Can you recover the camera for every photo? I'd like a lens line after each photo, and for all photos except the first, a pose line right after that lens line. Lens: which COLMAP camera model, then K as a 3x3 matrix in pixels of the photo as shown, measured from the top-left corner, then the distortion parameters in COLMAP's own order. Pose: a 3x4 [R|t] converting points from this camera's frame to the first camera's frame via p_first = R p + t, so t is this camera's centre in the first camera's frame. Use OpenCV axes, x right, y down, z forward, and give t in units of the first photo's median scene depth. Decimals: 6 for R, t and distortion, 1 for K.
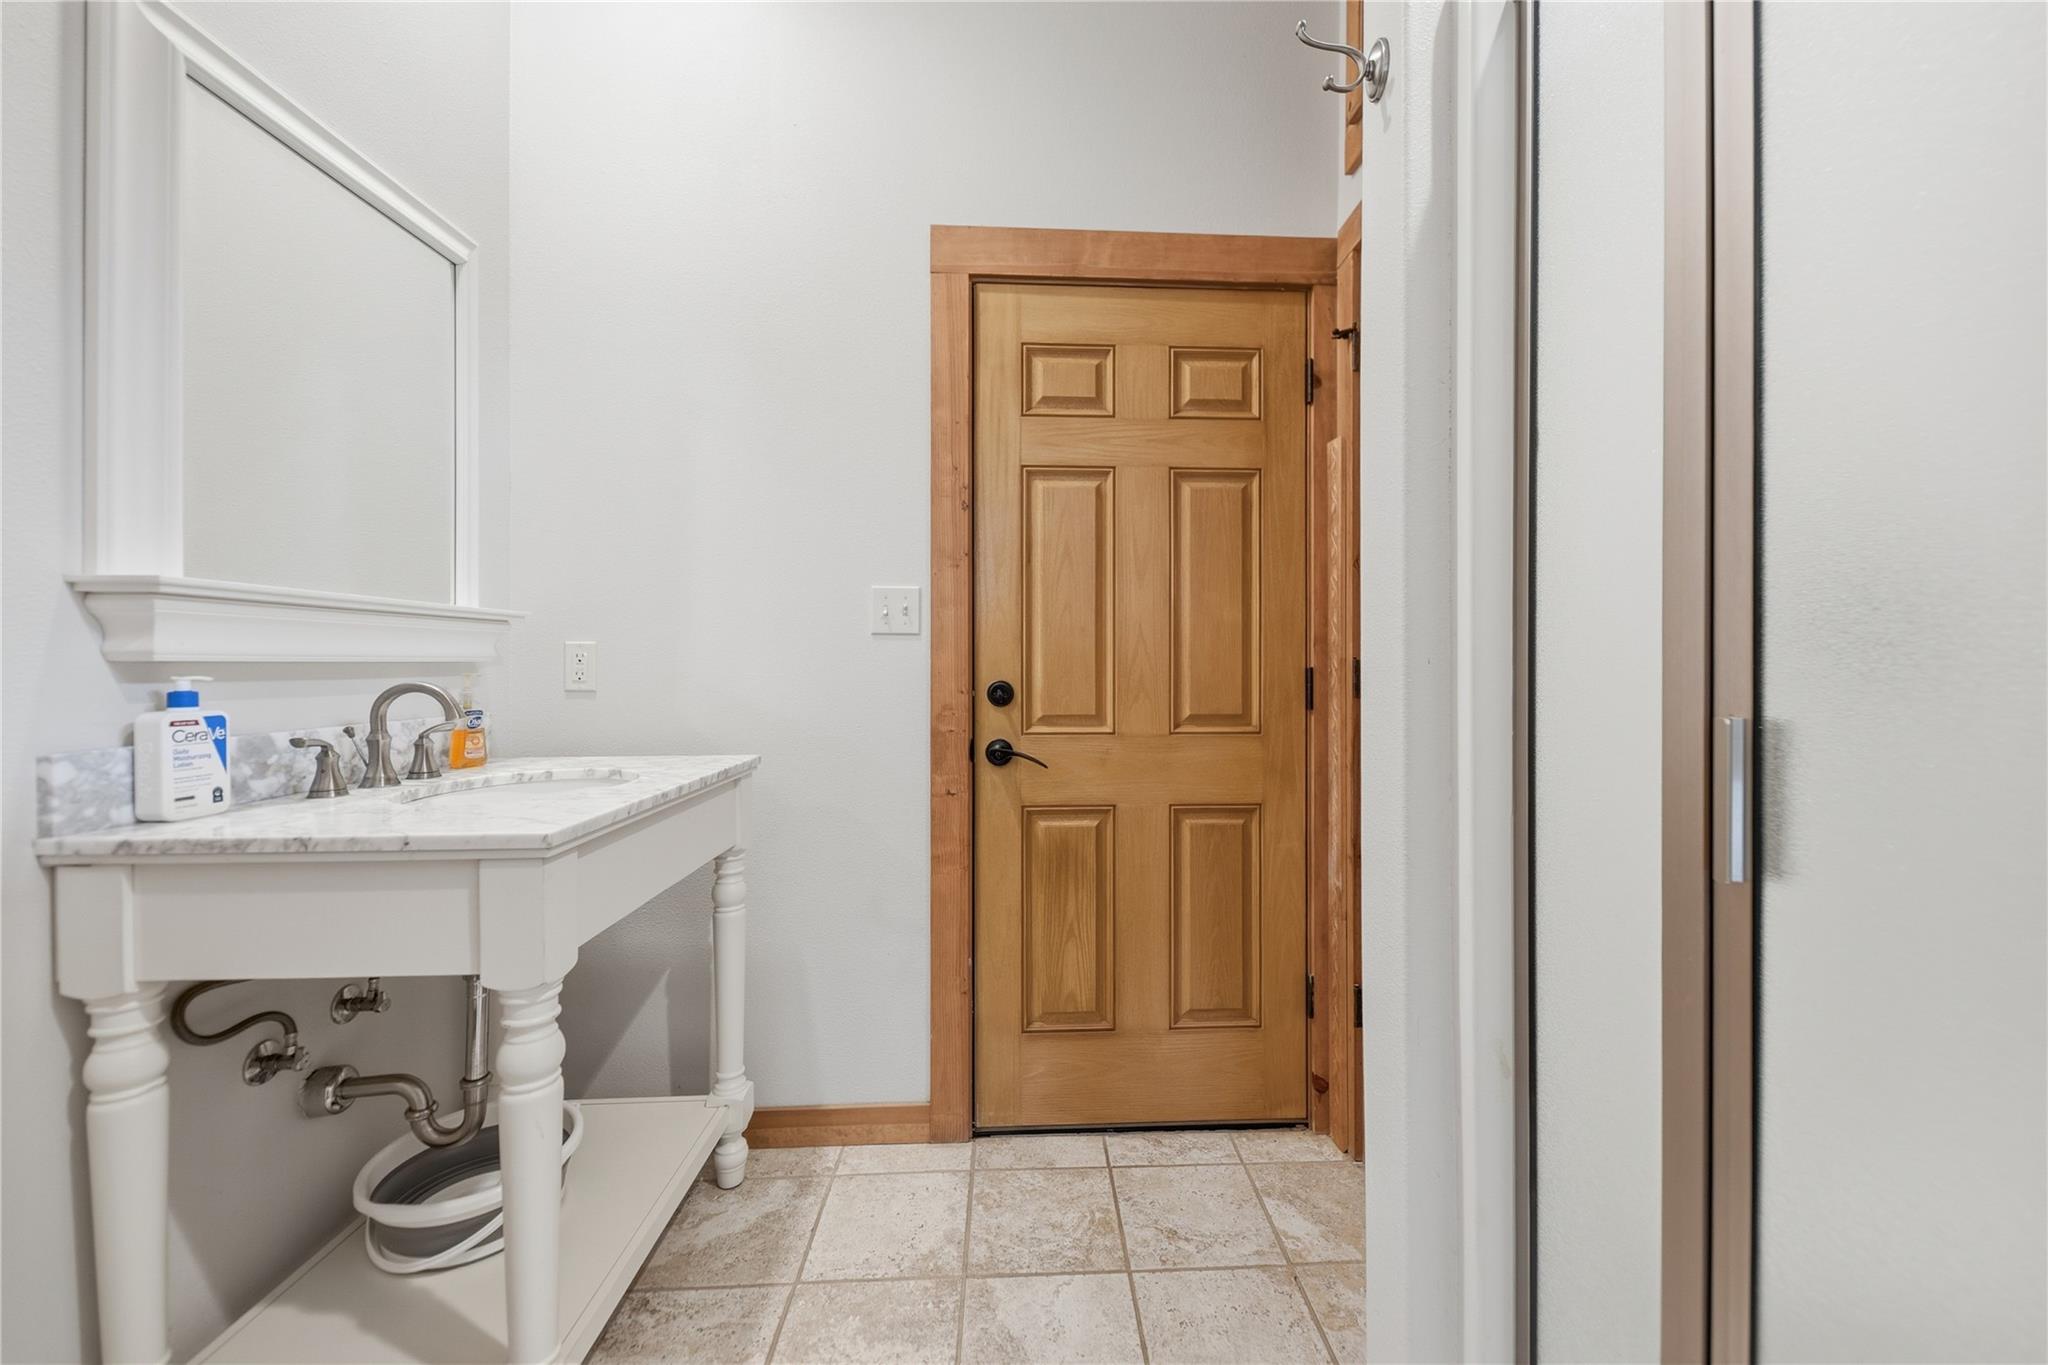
lens RADIAL K [[827.3, 0, 1025.6], [0, 827.3, 684.4], [0, 0, 1]] dist [-0.000127, -0.000001]
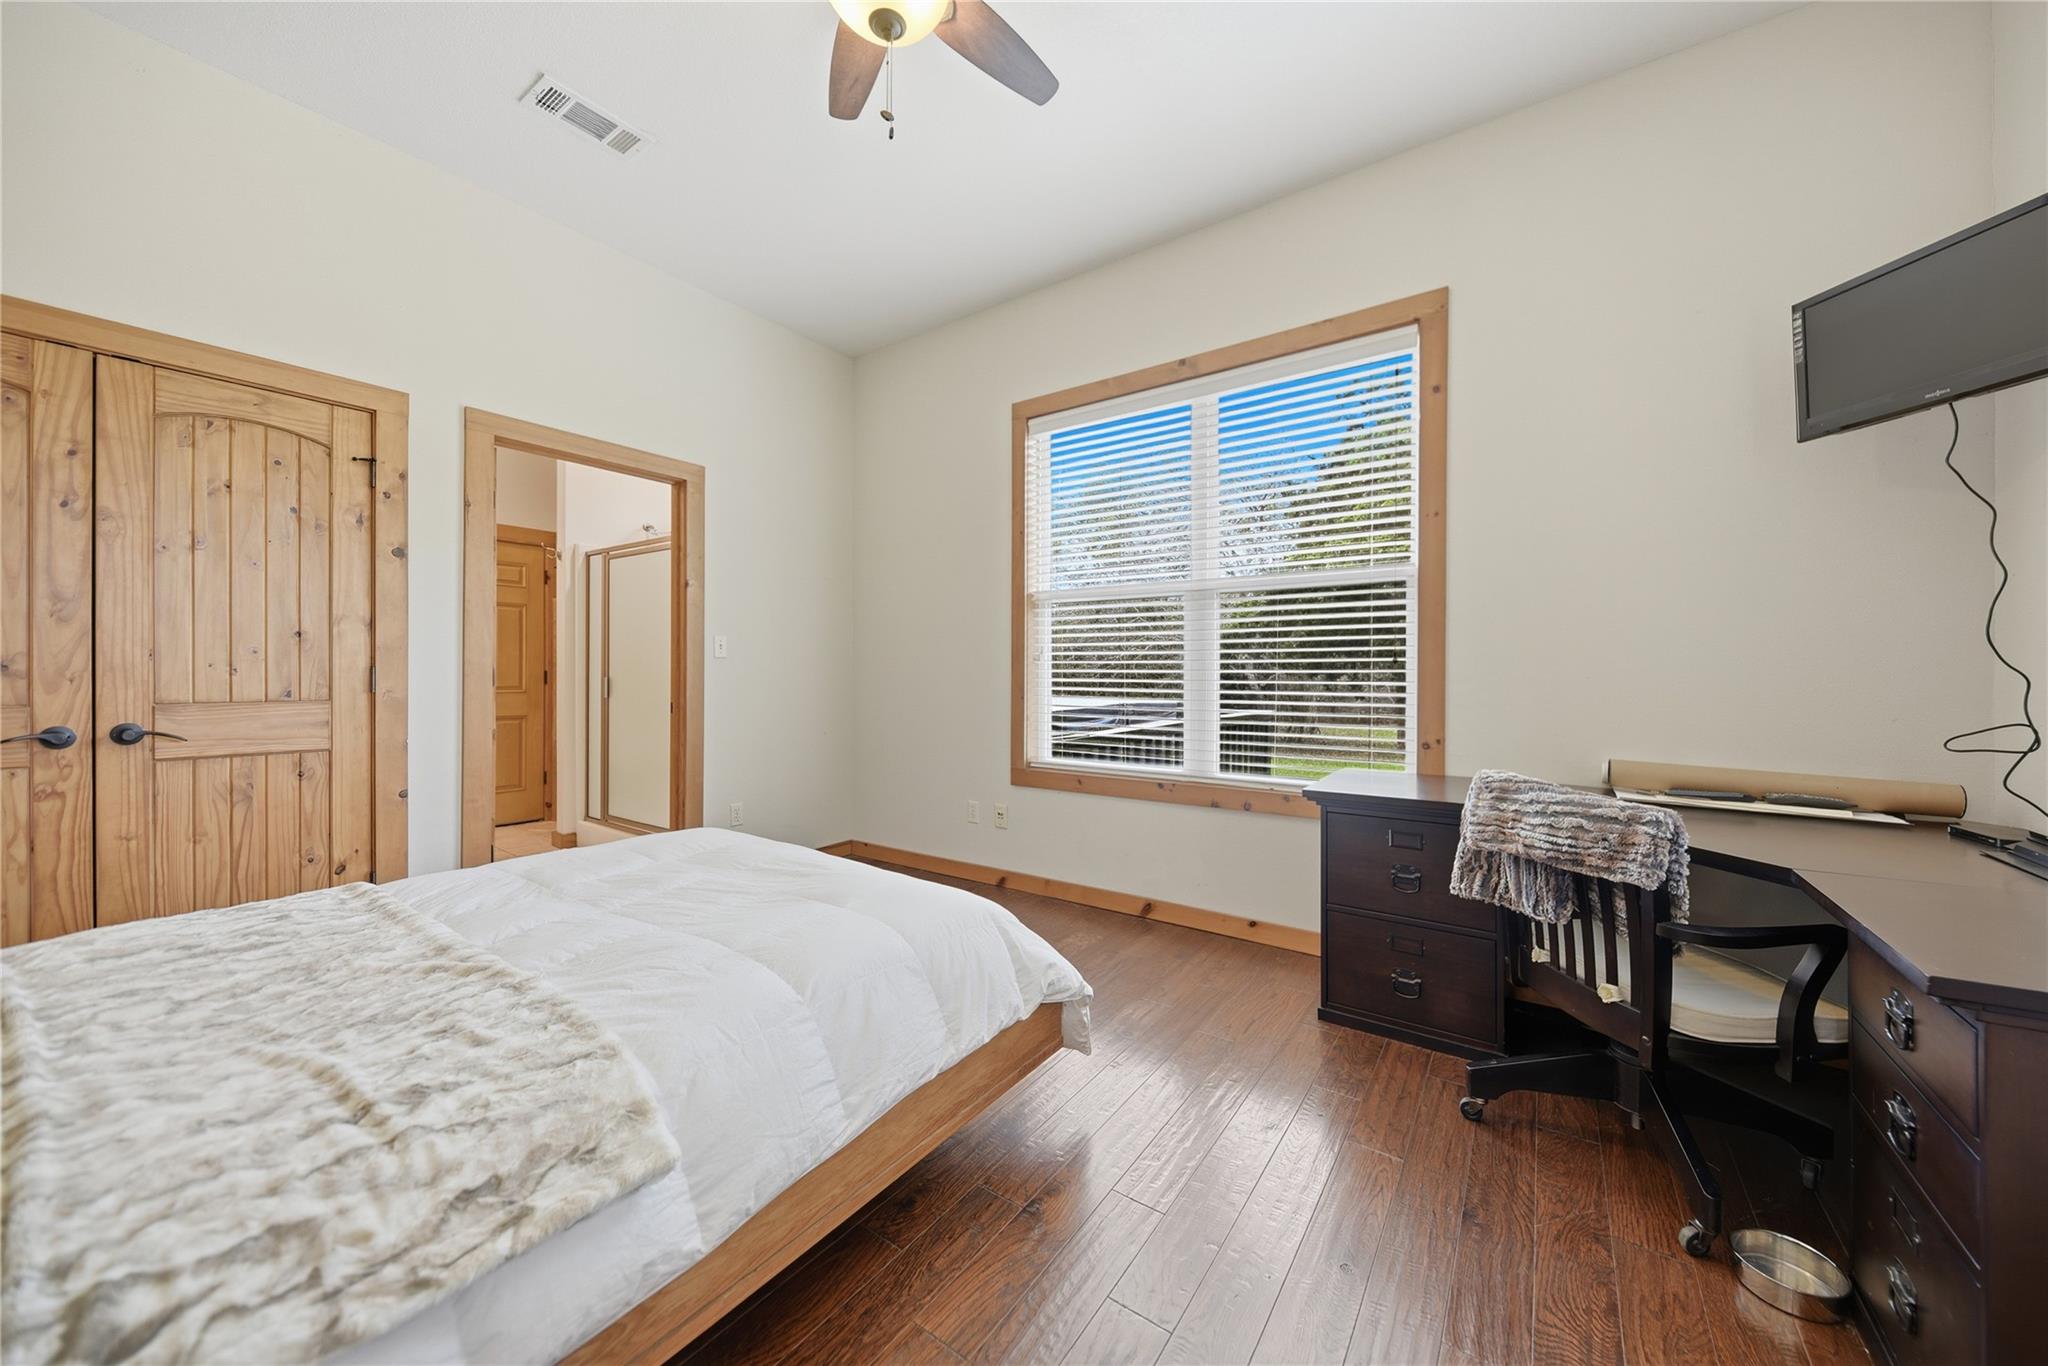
lens RADIAL K [[719.0, 0, 1024.5], [0, 719.0, 675.4], [0, 0, 1]] dist [0.001567, 0.000067]
pose [[0.628885, 0.000522, 0.777498, -0.613475], [-0.000518, 1.000000, -0.000252, -0.010295], [-0.777498, -0.000244, 0.628885, -2.060461]]
